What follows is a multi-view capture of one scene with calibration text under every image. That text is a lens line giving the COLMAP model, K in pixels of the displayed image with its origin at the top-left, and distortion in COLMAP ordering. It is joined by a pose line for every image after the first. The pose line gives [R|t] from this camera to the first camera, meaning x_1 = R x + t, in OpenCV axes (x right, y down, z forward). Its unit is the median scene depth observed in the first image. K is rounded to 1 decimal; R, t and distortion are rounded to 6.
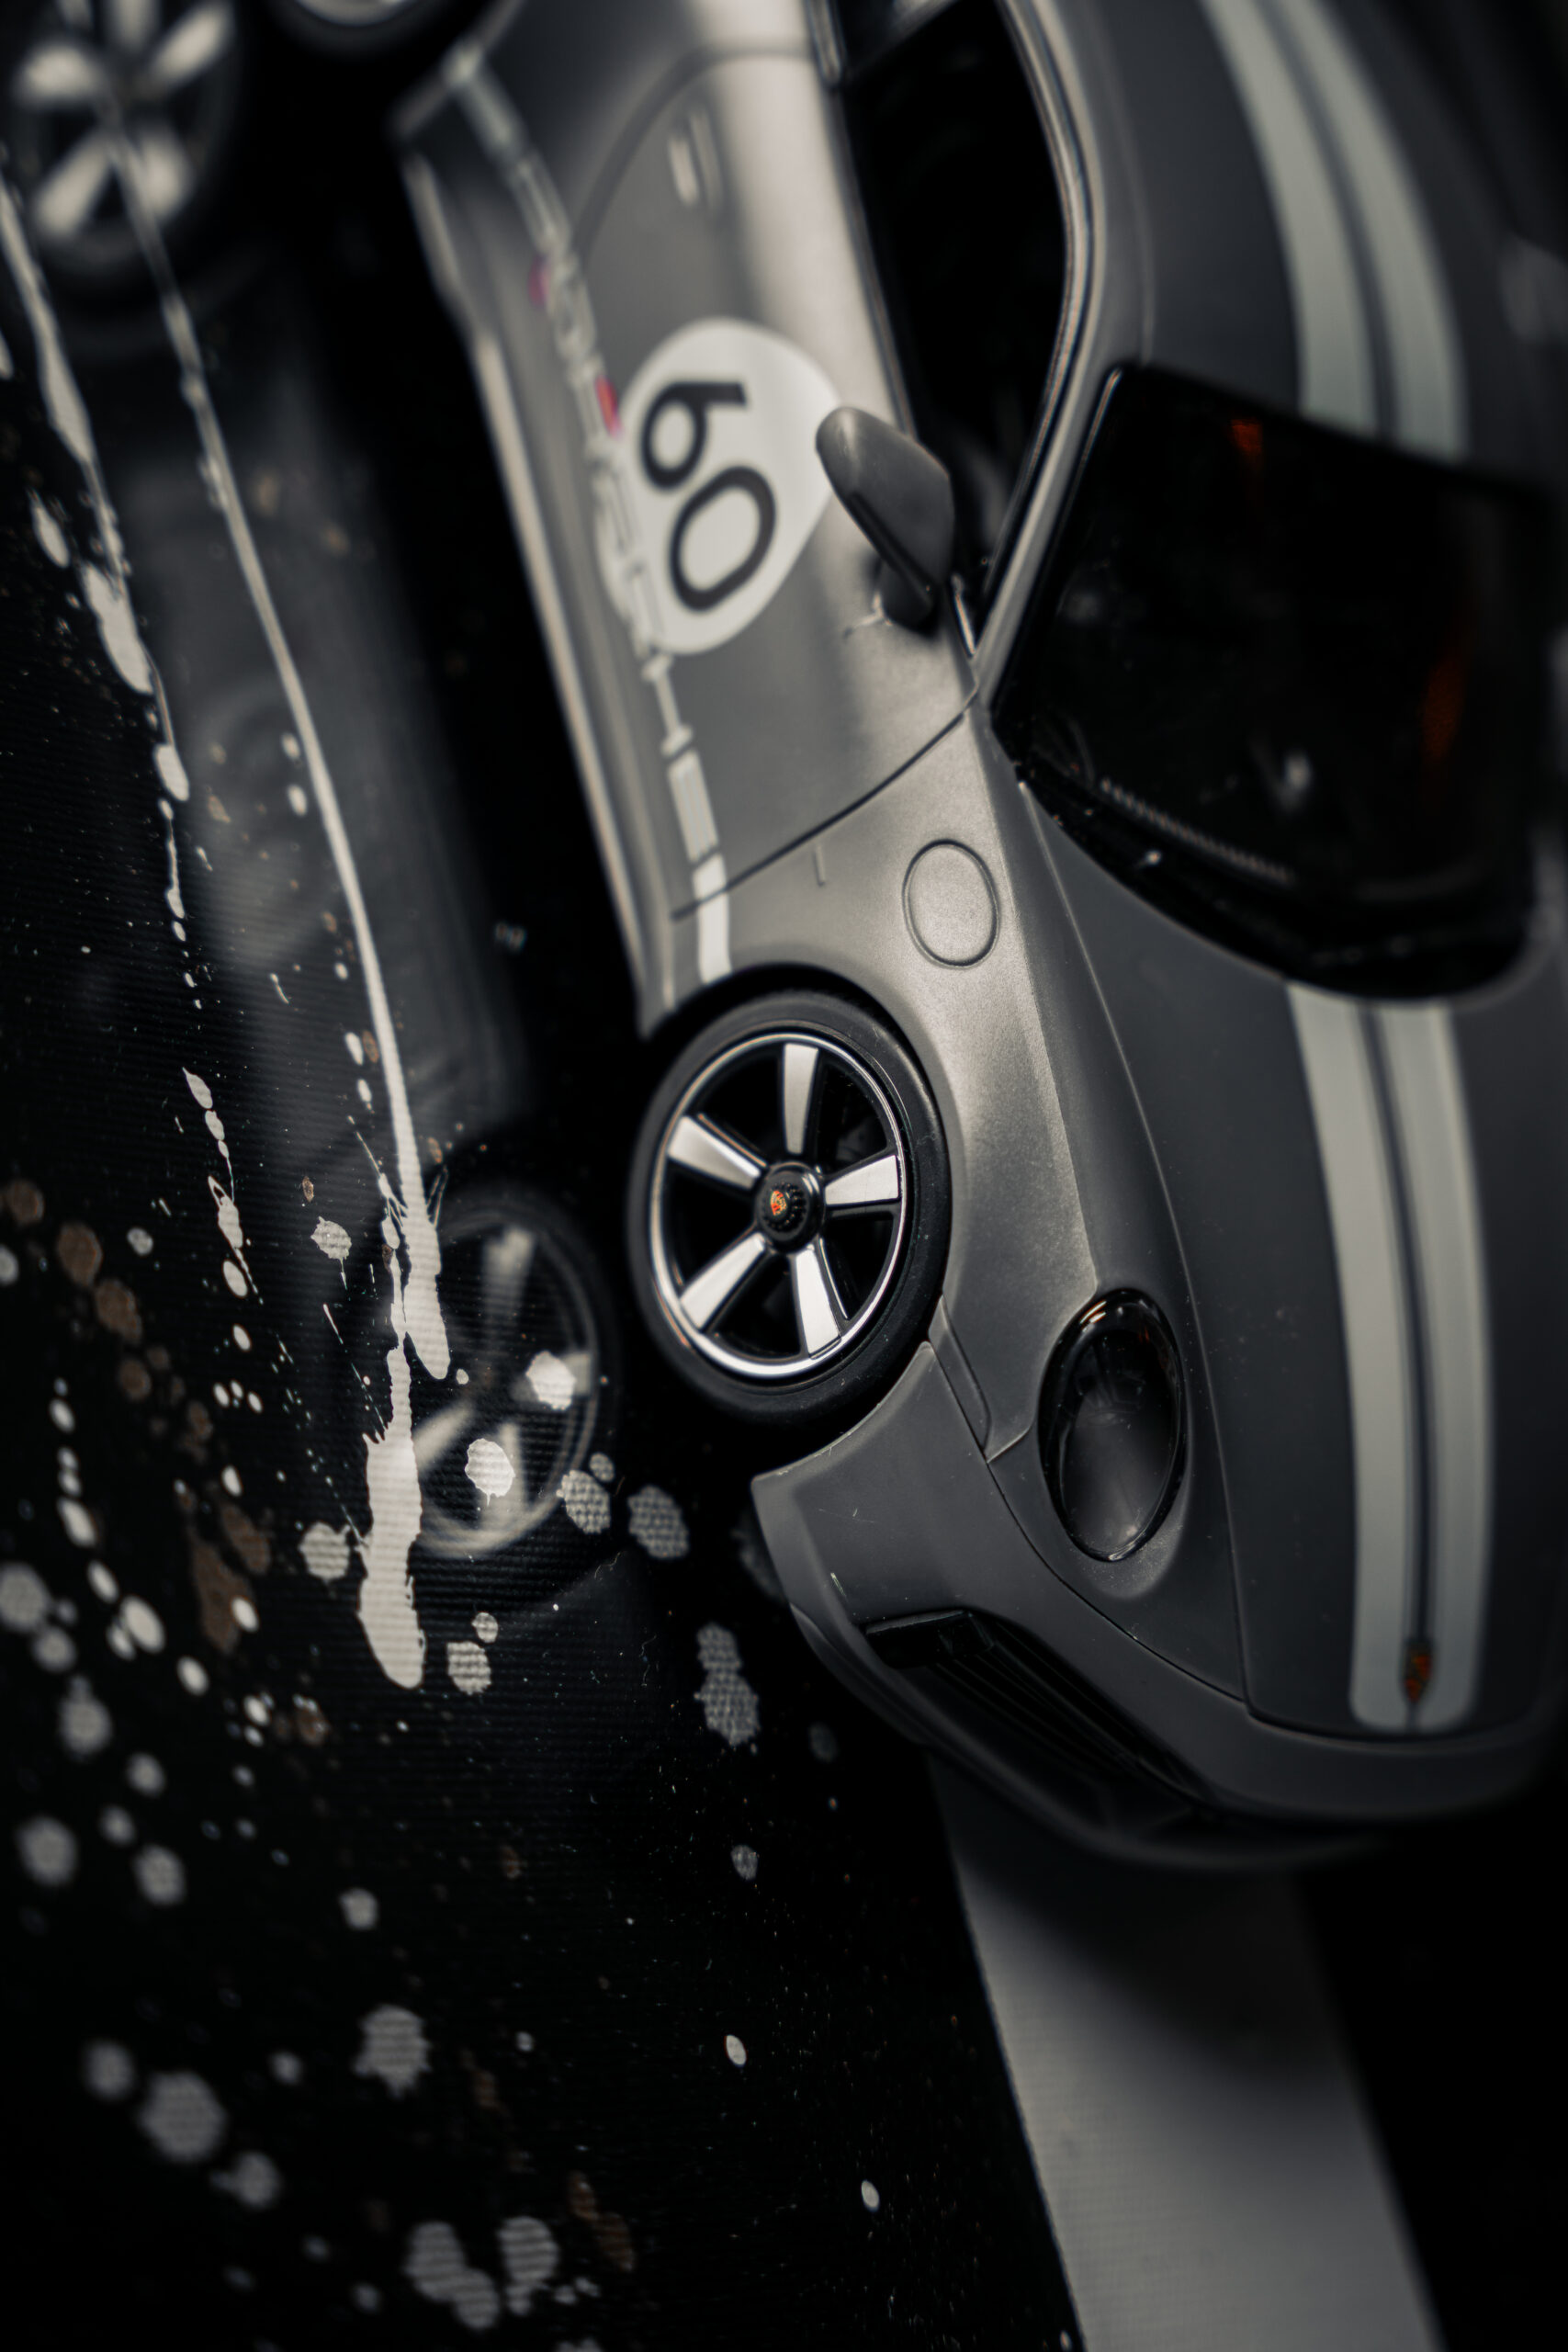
lens RADIAL K [[4606.2, 0, 838.2], [0, 4606.2, 1216.3], [0, 0, 1]] dist [0.592392, -2.978070]
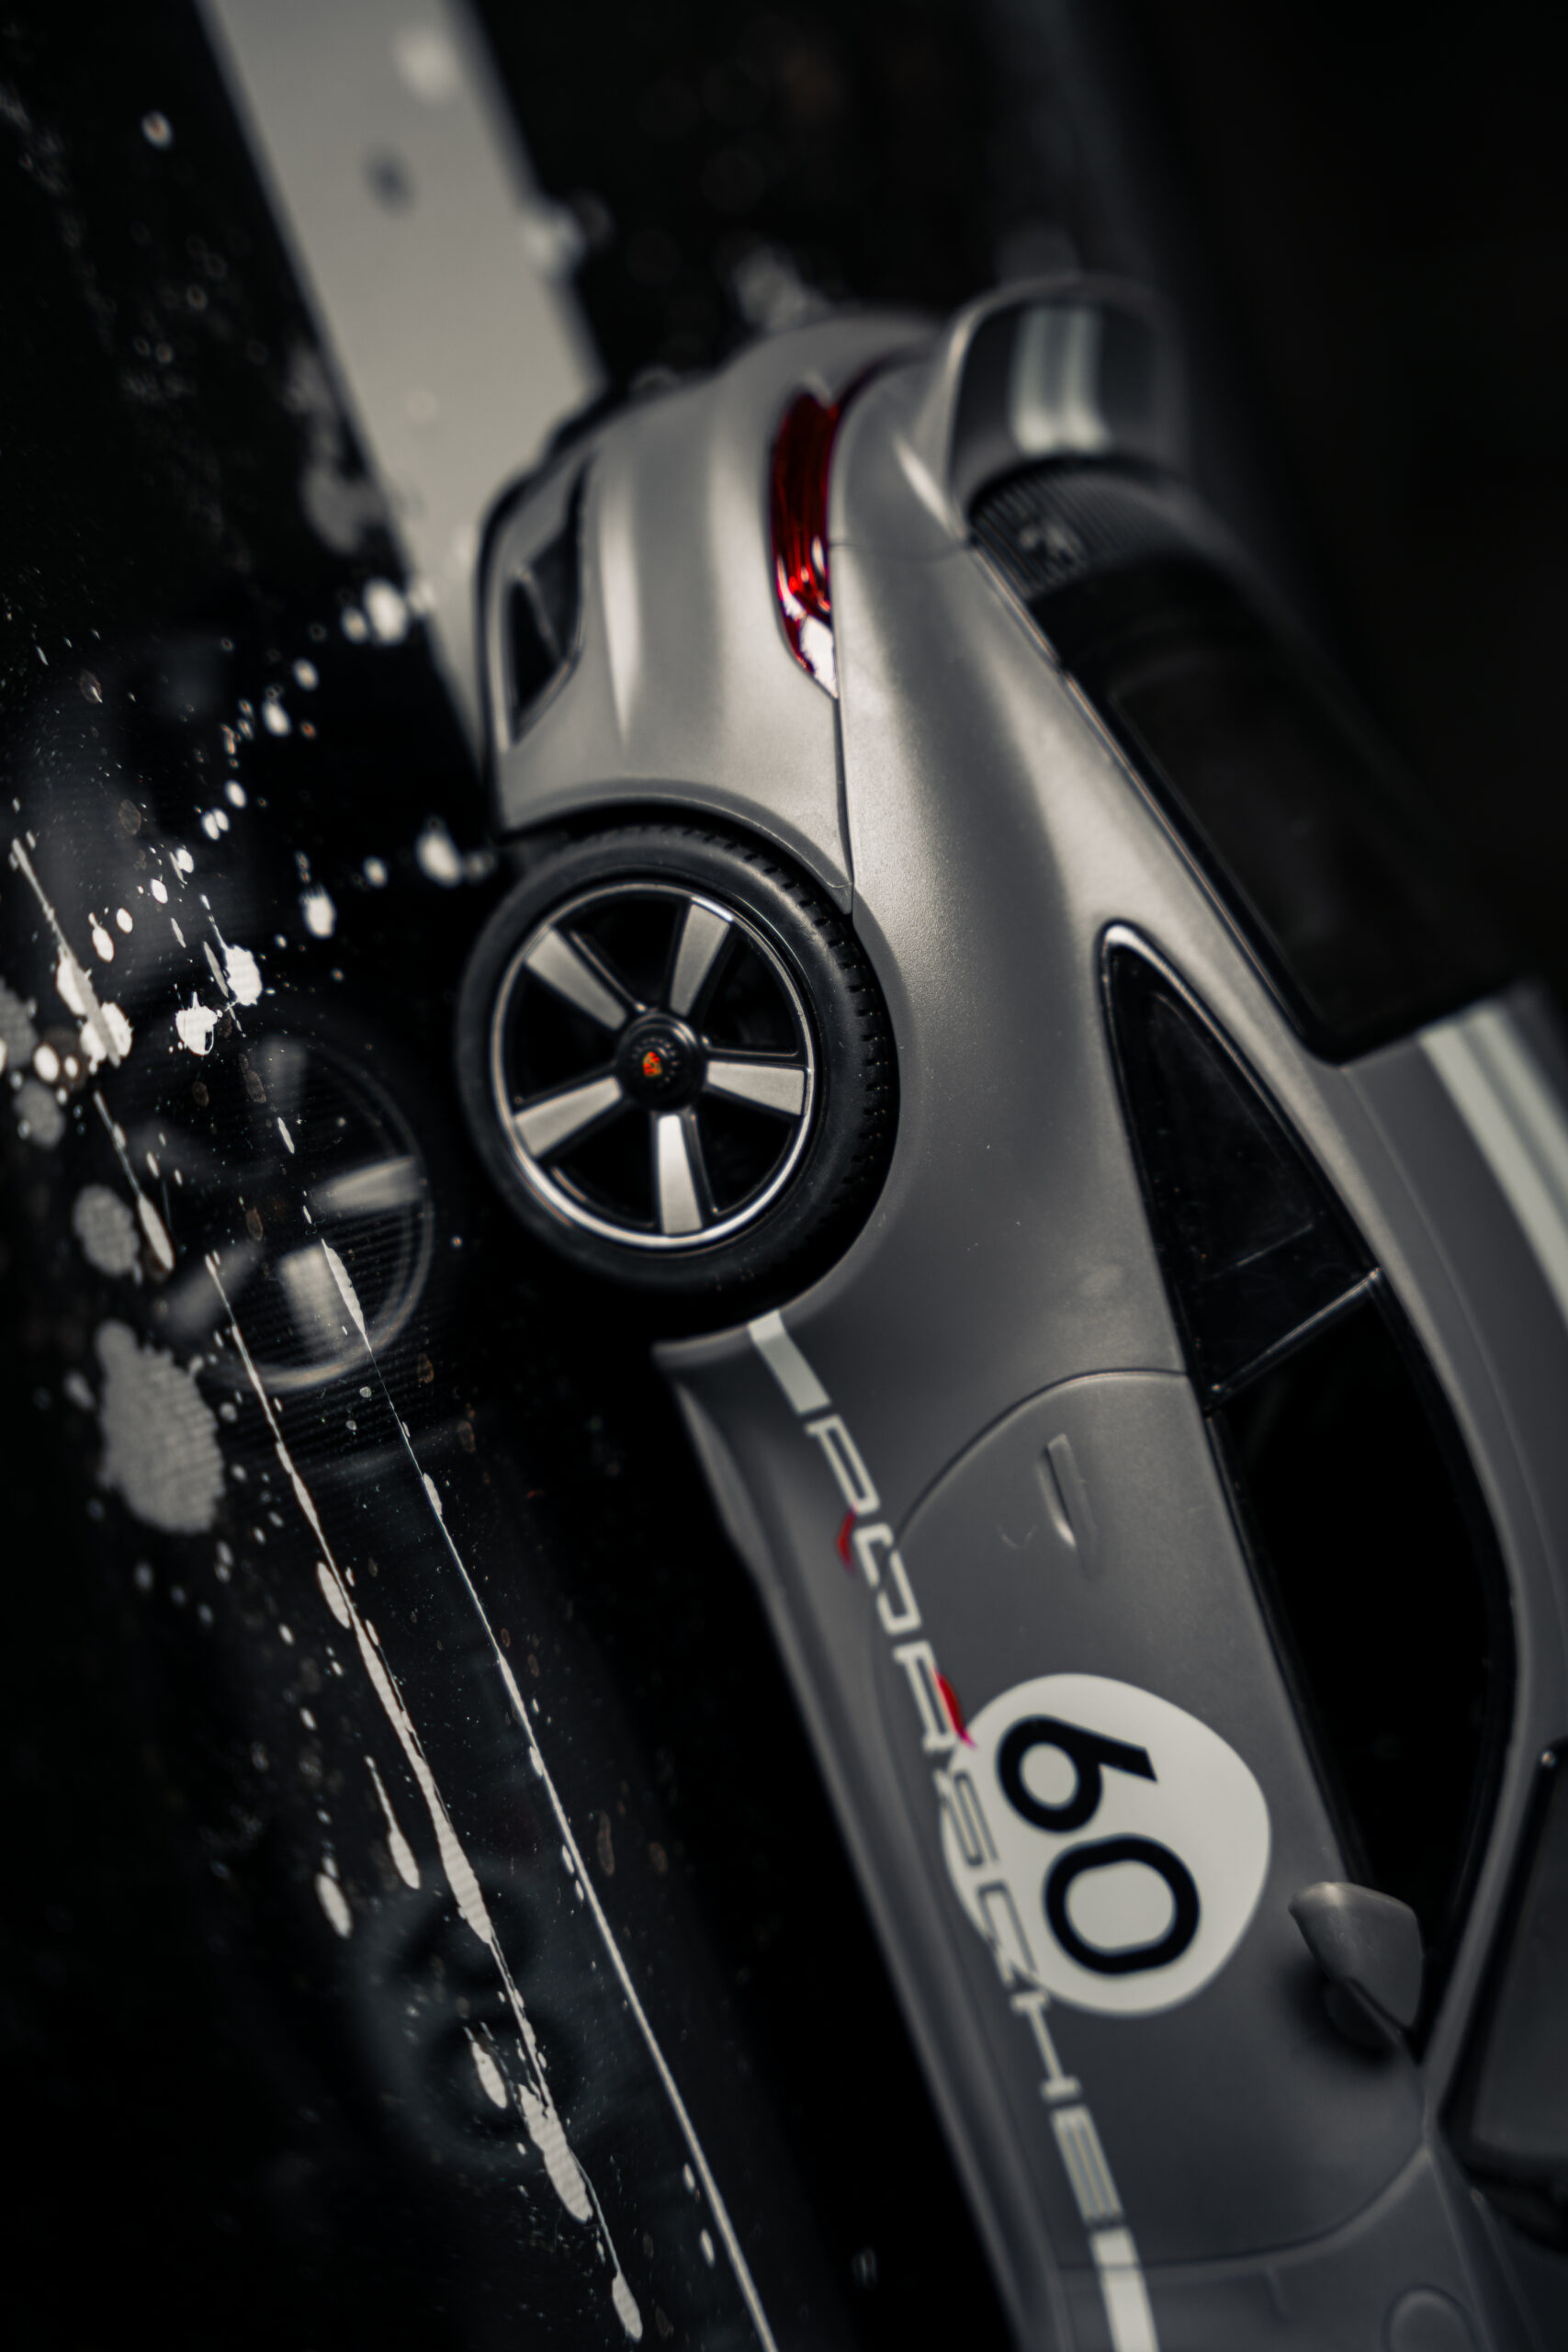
lens RADIAL K [[4606.2, 0, 838.2], [0, 4606.2, 1216.3], [0, 0, 1]] dist [0.592392, -2.978070]
pose [[0.951232, -0.079852, 0.297961, -0.370977], [-0.001661, 0.964575, 0.263803, -0.560149], [-0.308471, -0.251433, 0.917403, 0.195312]]
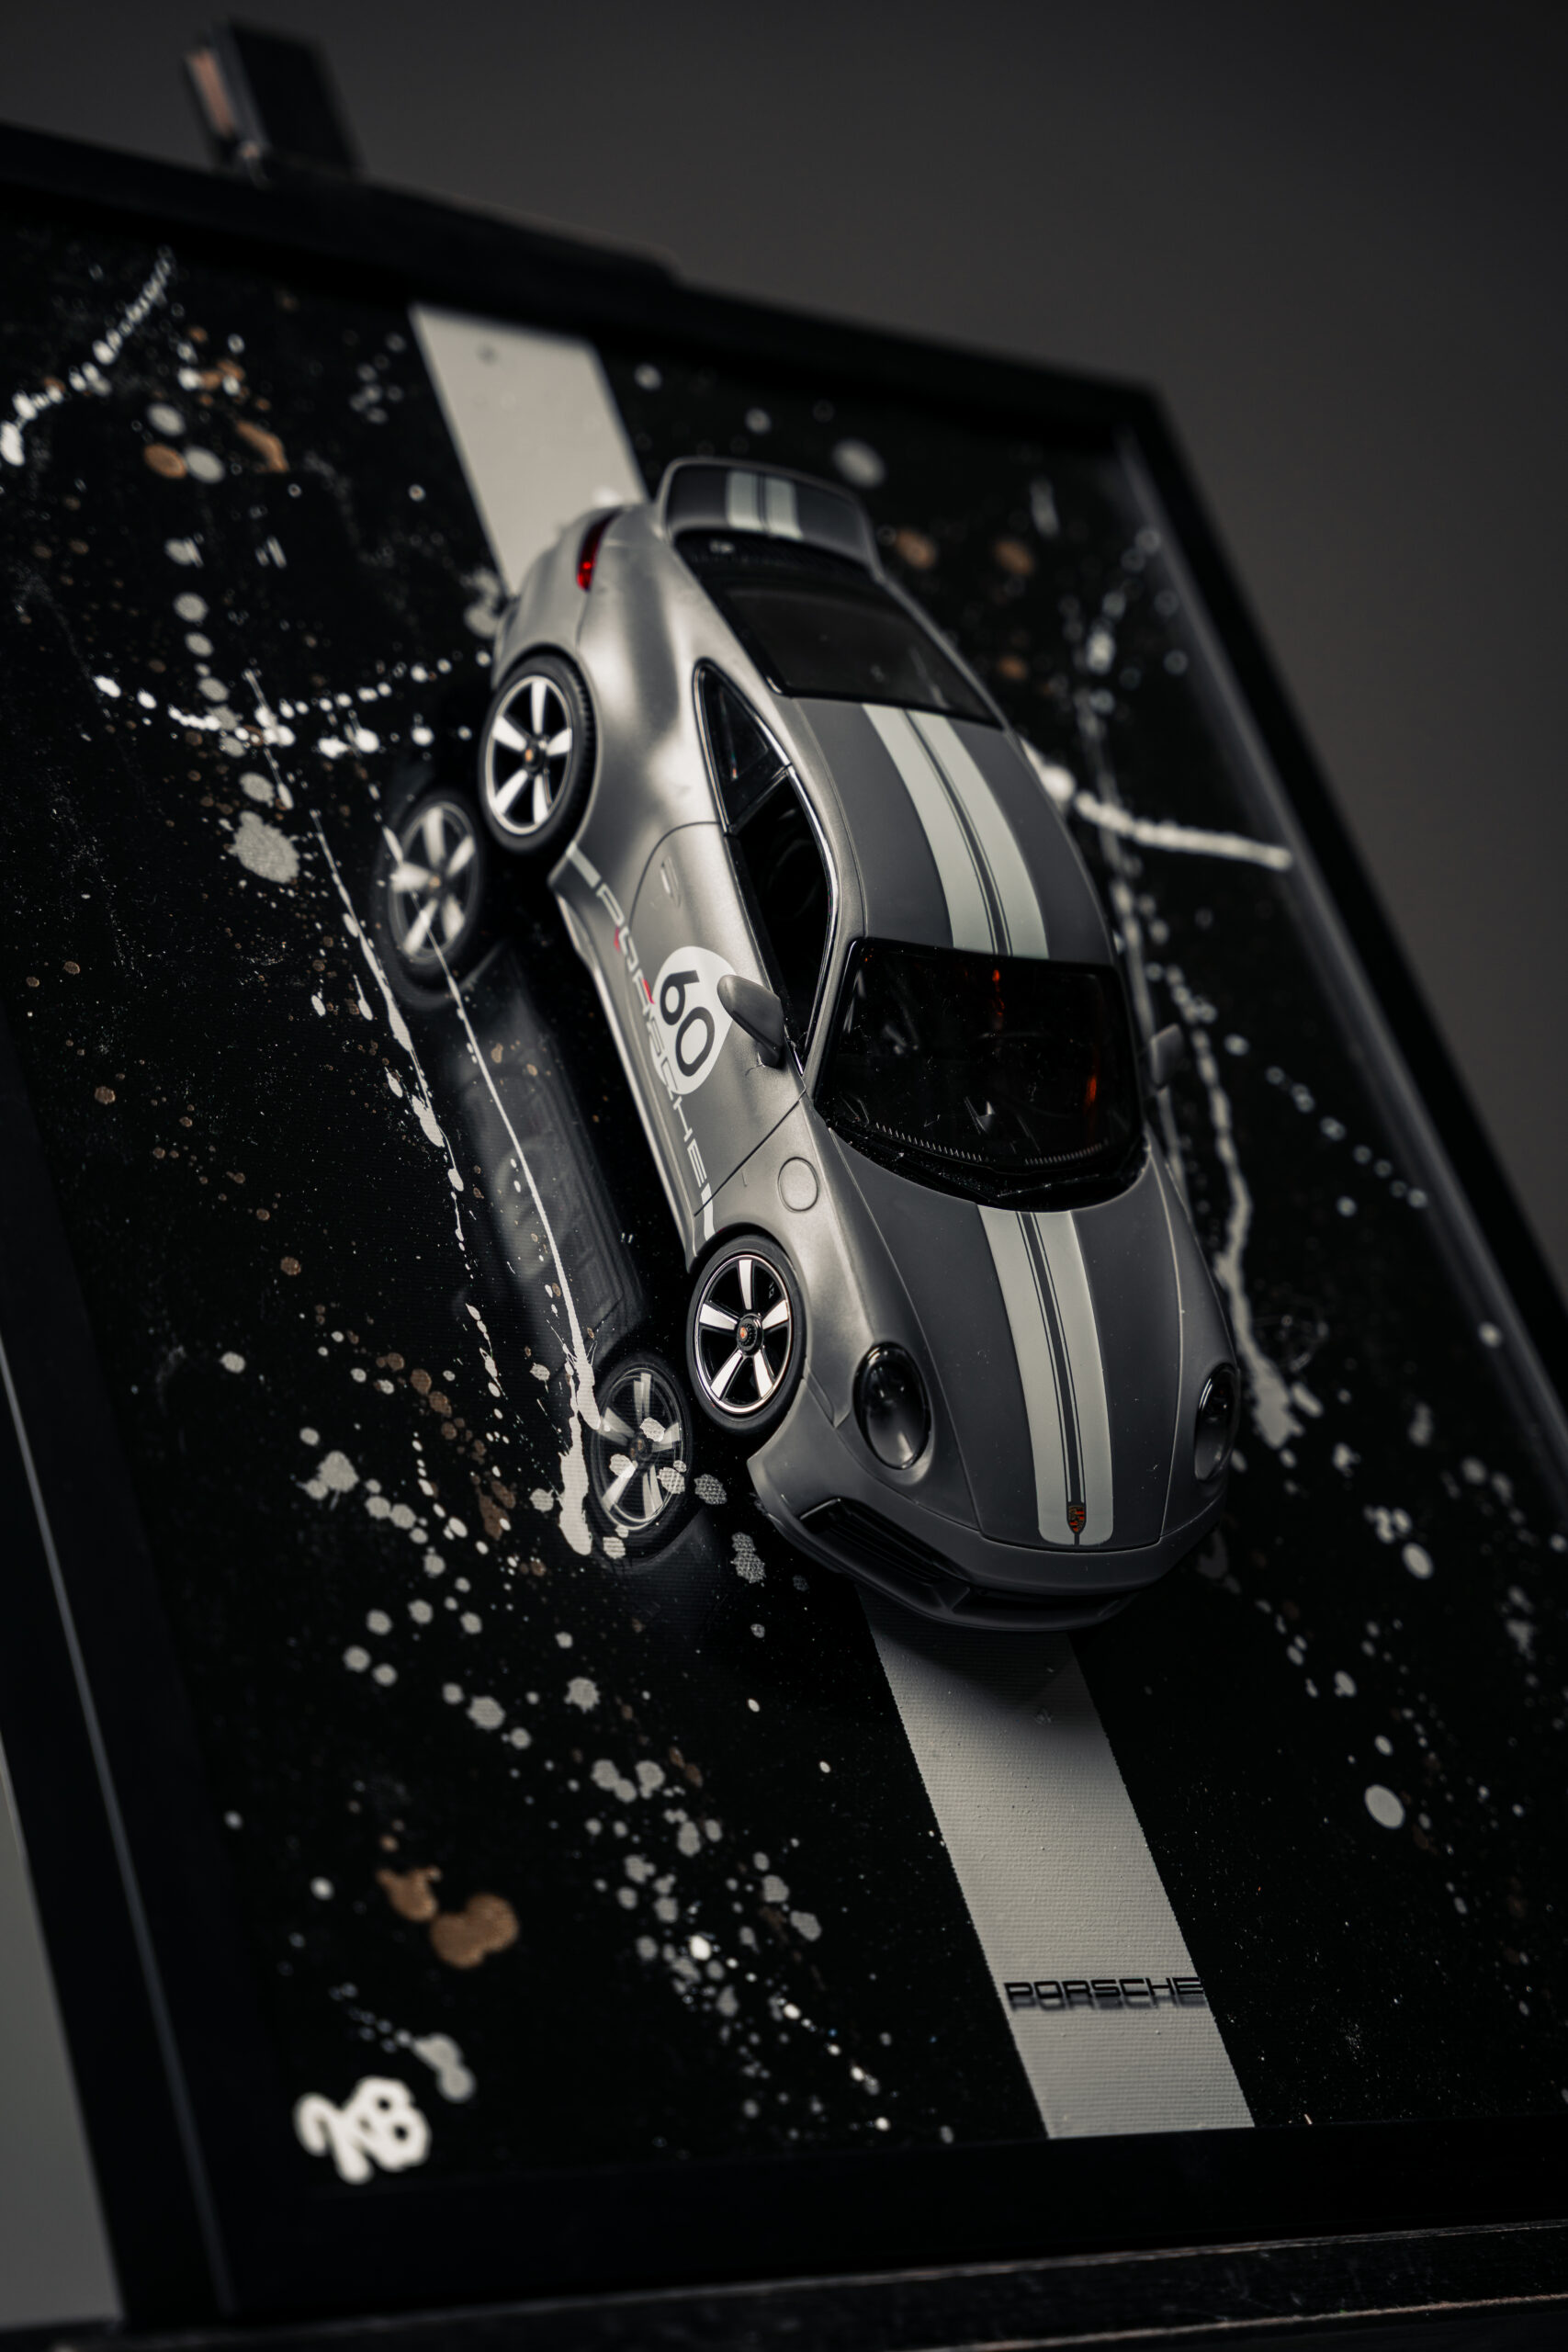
lens RADIAL K [[4606.2, 0, 838.2], [0, 4606.2, 1216.3], [0, 0, 1]] dist [0.592392, -2.978070]
pose [[0.978552, -0.139754, -0.151342, 0.375018], [0.119240, 0.983357, -0.137082, 0.251493], [0.167981, 0.116096, 0.978930, -1.148466]]
